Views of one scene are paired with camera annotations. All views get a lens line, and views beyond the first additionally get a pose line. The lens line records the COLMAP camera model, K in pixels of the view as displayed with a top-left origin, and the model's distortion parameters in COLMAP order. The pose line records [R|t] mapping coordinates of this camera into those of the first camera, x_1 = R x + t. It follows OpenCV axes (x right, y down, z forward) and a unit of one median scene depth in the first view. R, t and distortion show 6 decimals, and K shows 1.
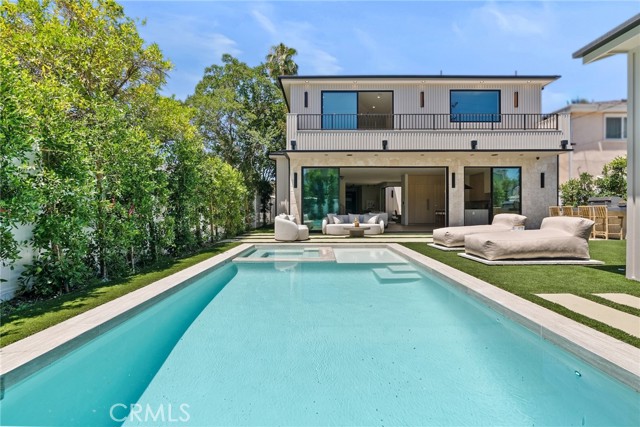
lens RADIAL K [[297.4, 0, 316.5], [0, 297.4, 207.0], [0, 0, 1]] dist [-0.014529, 0.005688]
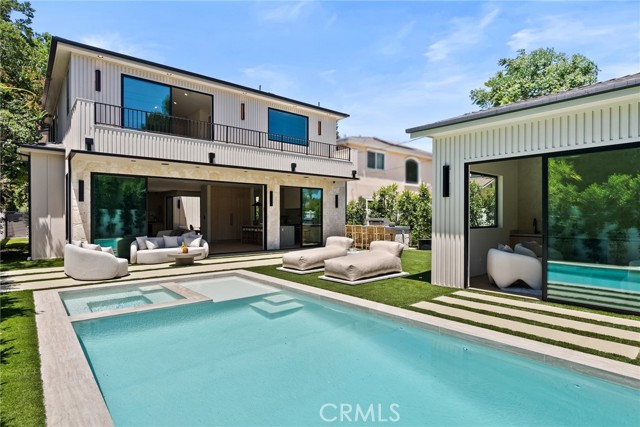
lens RADIAL K [[343.5, 0, 323.0], [0, 343.5, 216.7], [0, 0, 1]] dist [-0.018100, -0.000558]
pose [[0.758372, 0.002034, 0.651818, -0.182083], [-0.005901, 0.999976, 0.003745, -0.038199], [-0.651795, -0.006686, 0.758366, 0.003841]]
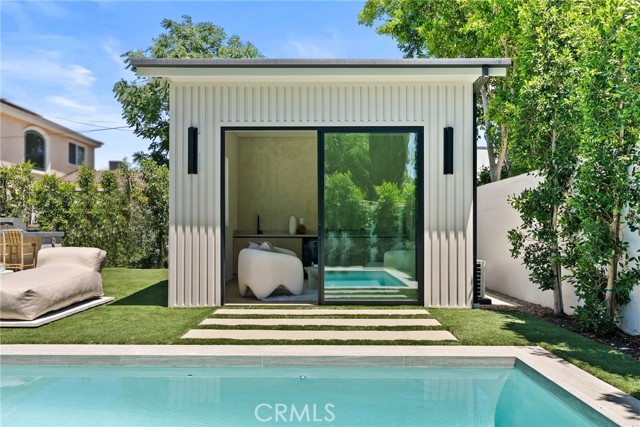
lens RADIAL K [[471.7, 0, 319.2], [0, 471.7, 218.7], [0, 0, 1]] dist [-0.026212, 0.004751]
pose [[0.008706, 0.022486, 0.999709, -0.180169], [-0.005847, 0.999731, -0.022435, -0.008559], [-0.999945, -0.005650, 0.008835, 0.158588]]
